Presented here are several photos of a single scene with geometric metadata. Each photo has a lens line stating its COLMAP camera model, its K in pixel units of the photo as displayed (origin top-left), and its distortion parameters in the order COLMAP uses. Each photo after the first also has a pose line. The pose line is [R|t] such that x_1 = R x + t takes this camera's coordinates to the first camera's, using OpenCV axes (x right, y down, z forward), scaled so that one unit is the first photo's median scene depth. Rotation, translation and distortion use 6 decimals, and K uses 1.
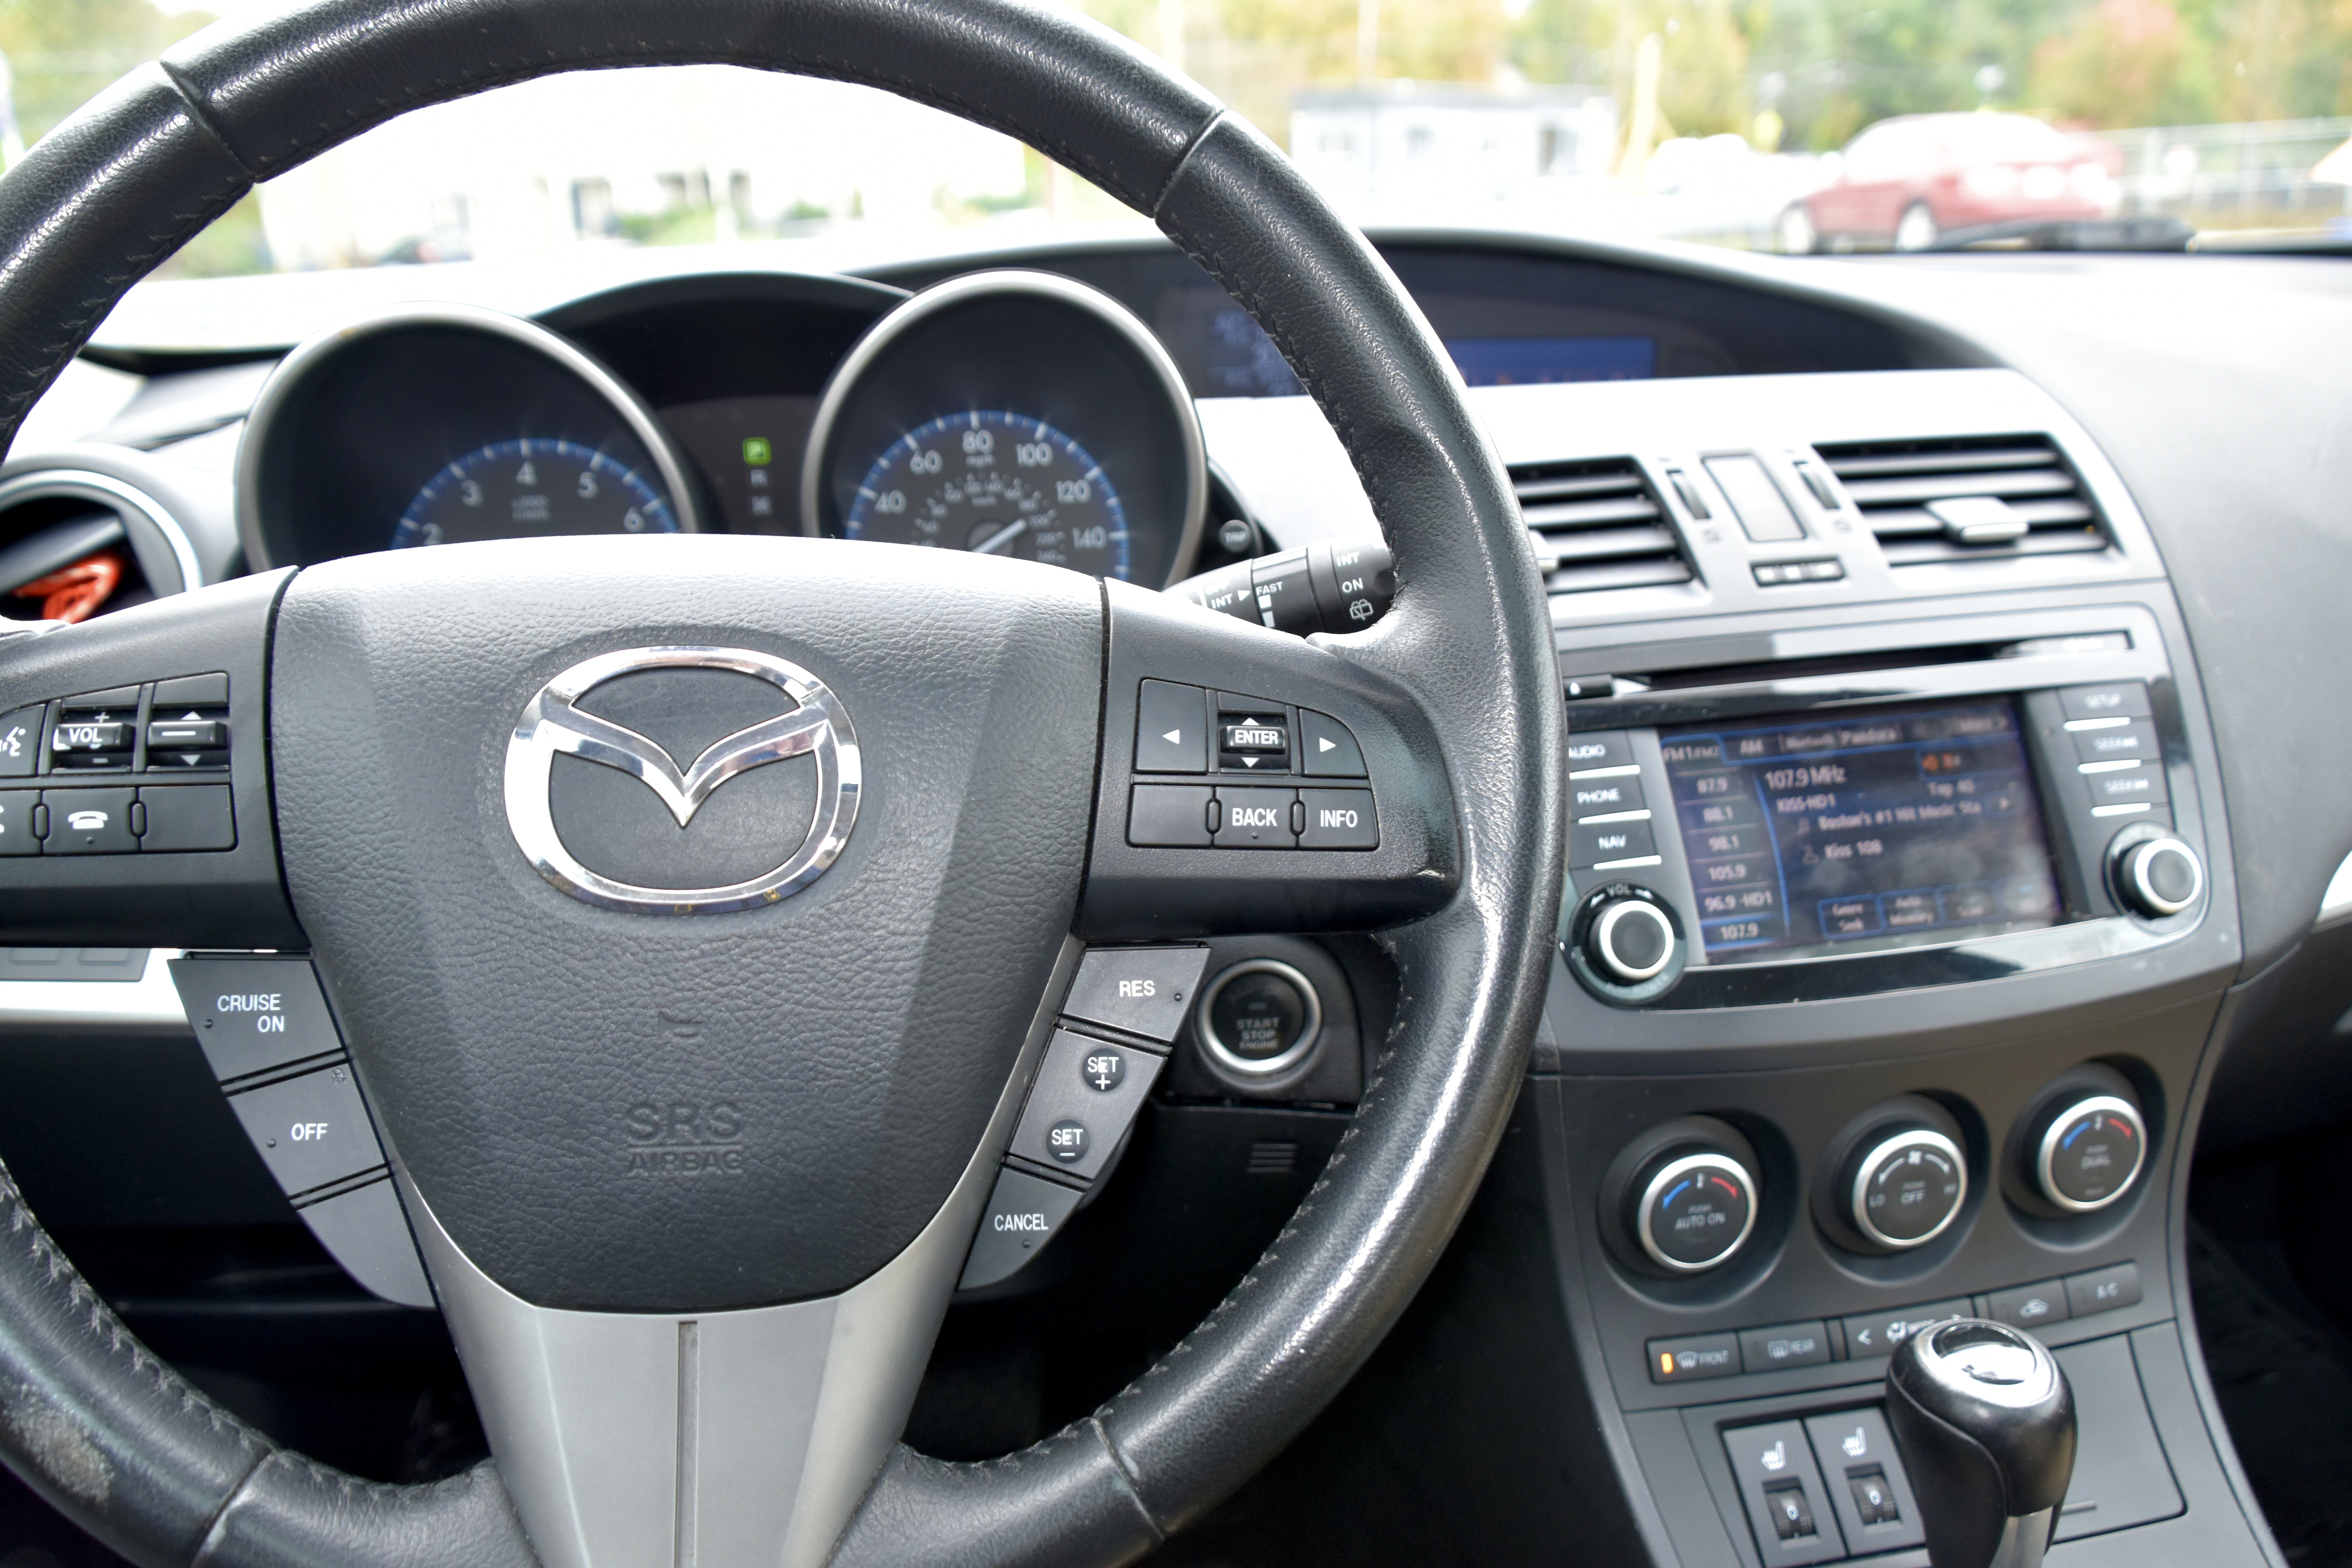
lens RADIAL K [[1837.8, 0, 1181.2], [0, 1837.8, 776.0], [0, 0, 1]] dist [-0.039564, -0.026135]
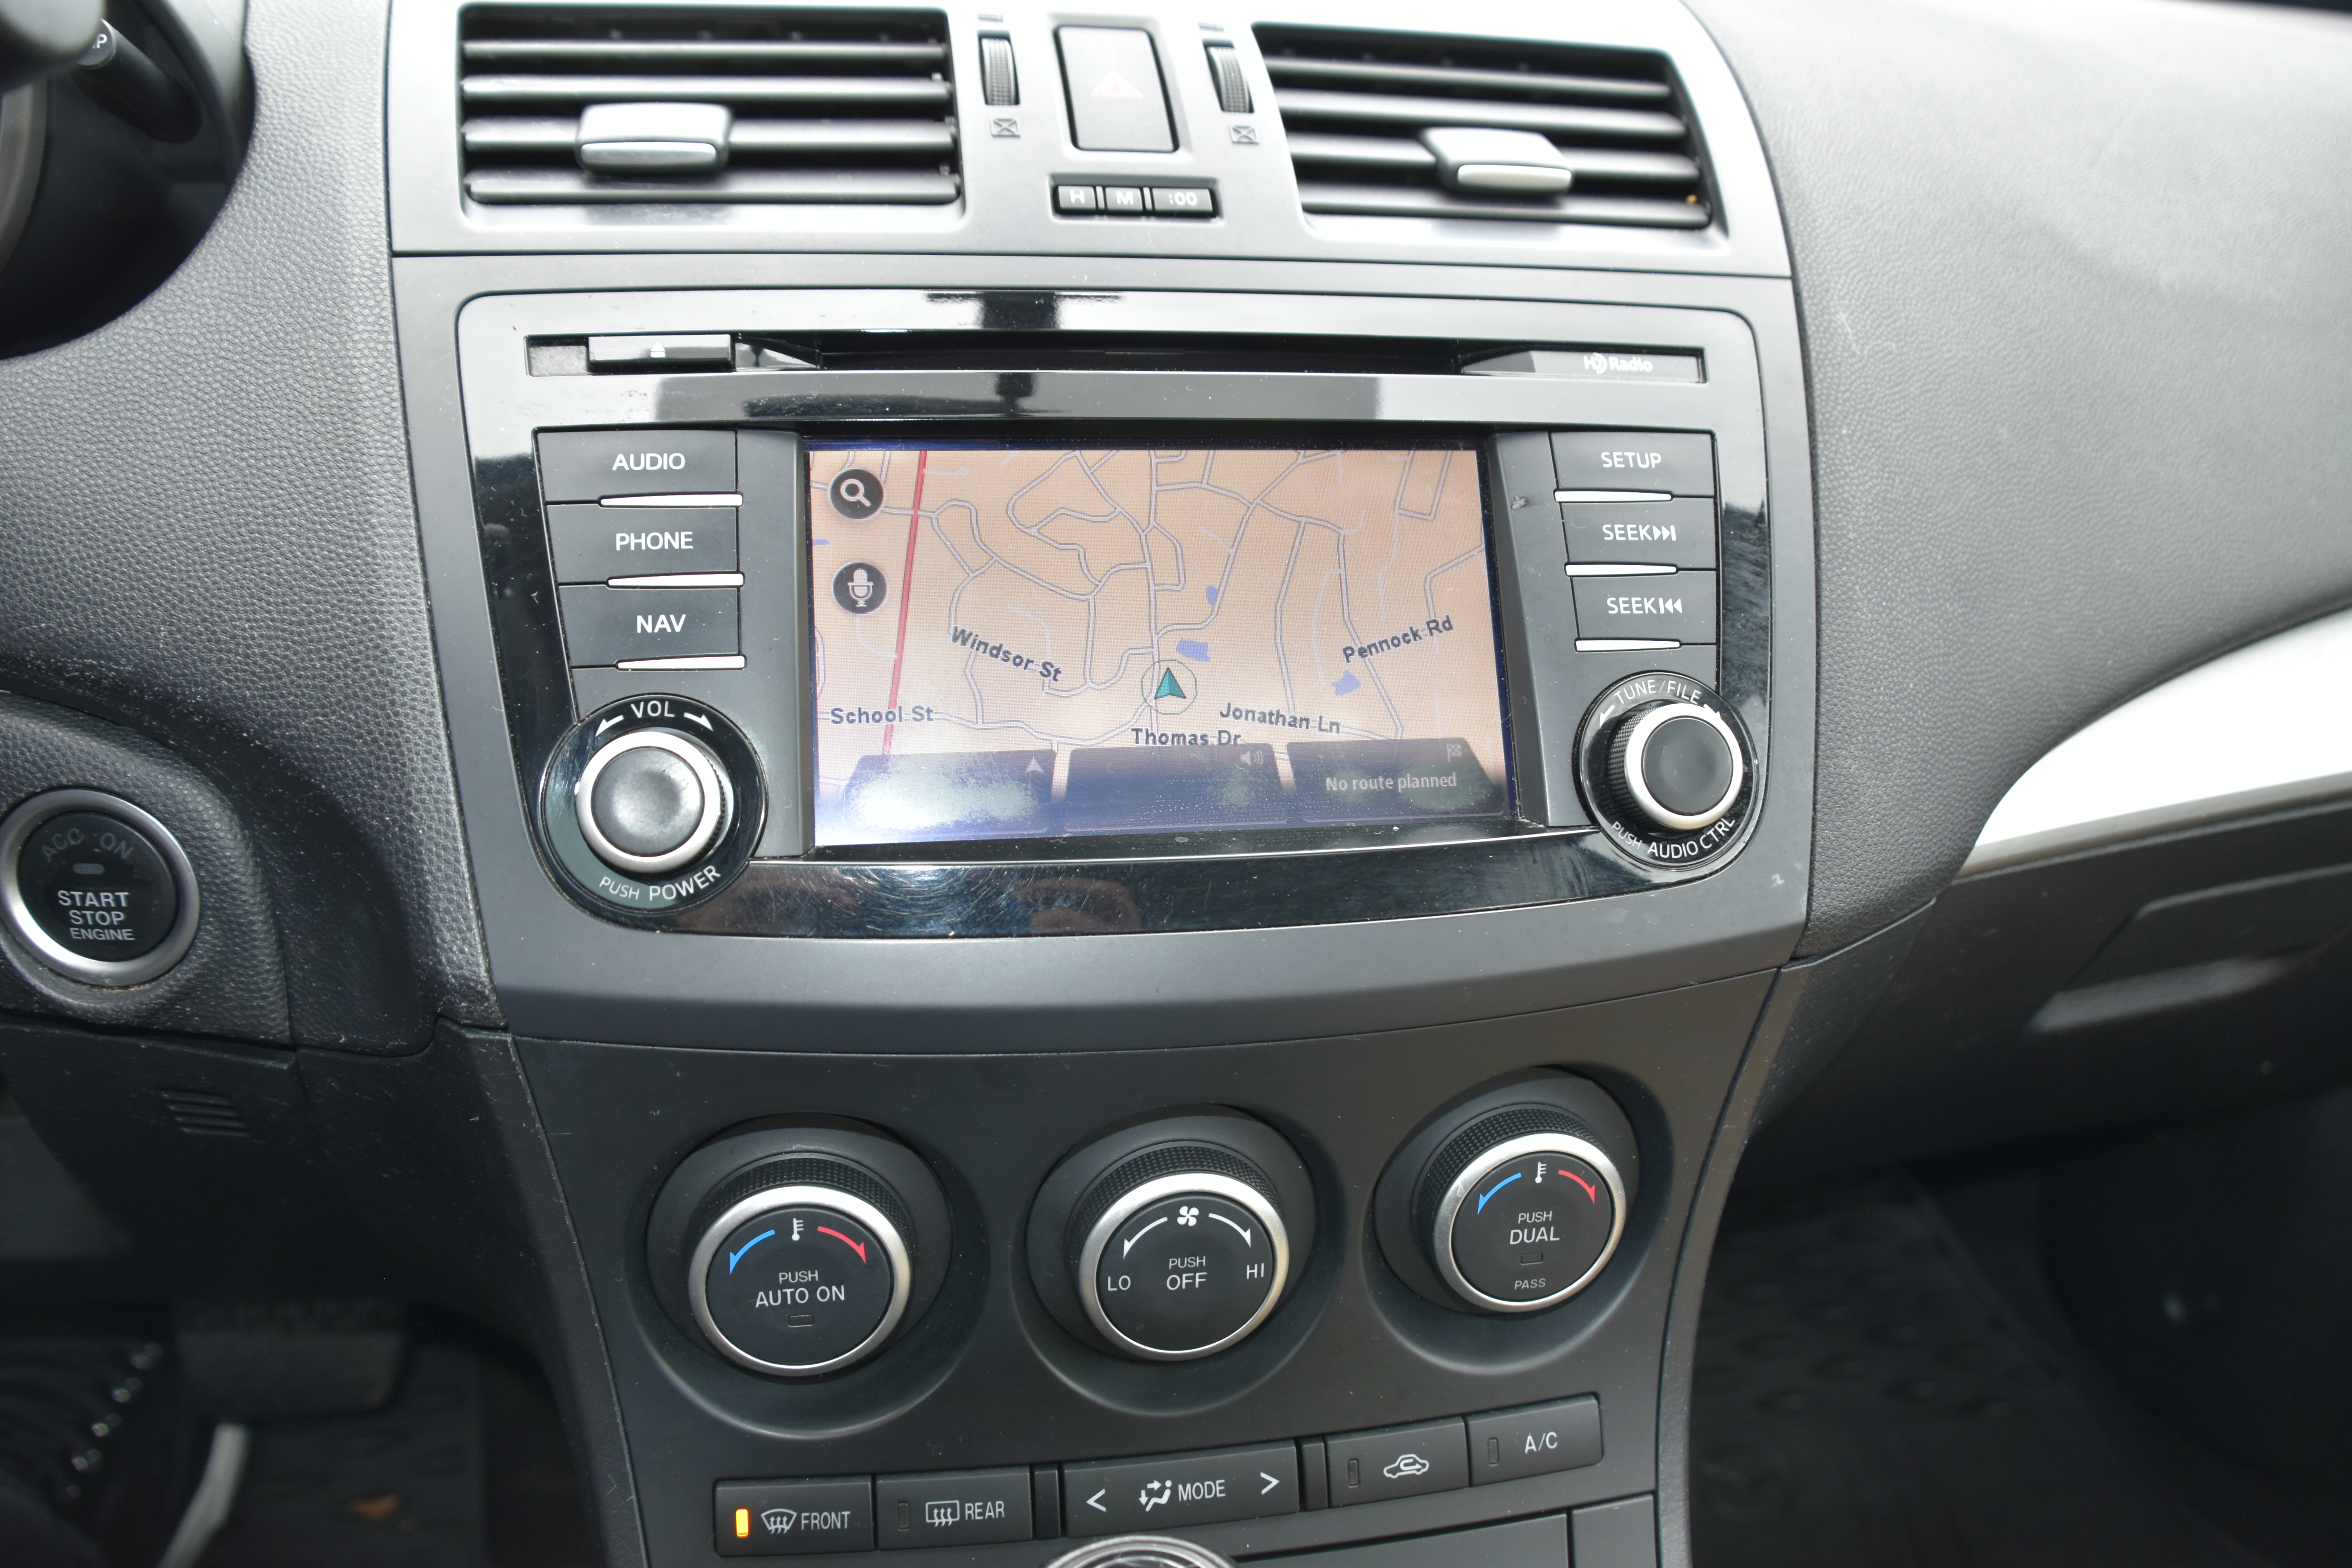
lens RADIAL K [[1837.8, 0, 1167.4], [0, 1837.8, 791.0], [0, 0, 1]] dist [-0.039564, -0.026135]
pose [[0.996554, 0.074520, 0.036434, 0.351369], [-0.077400, 0.993341, 0.085339, 0.025844], [-0.029832, -0.087865, 0.995686, 0.417400]]
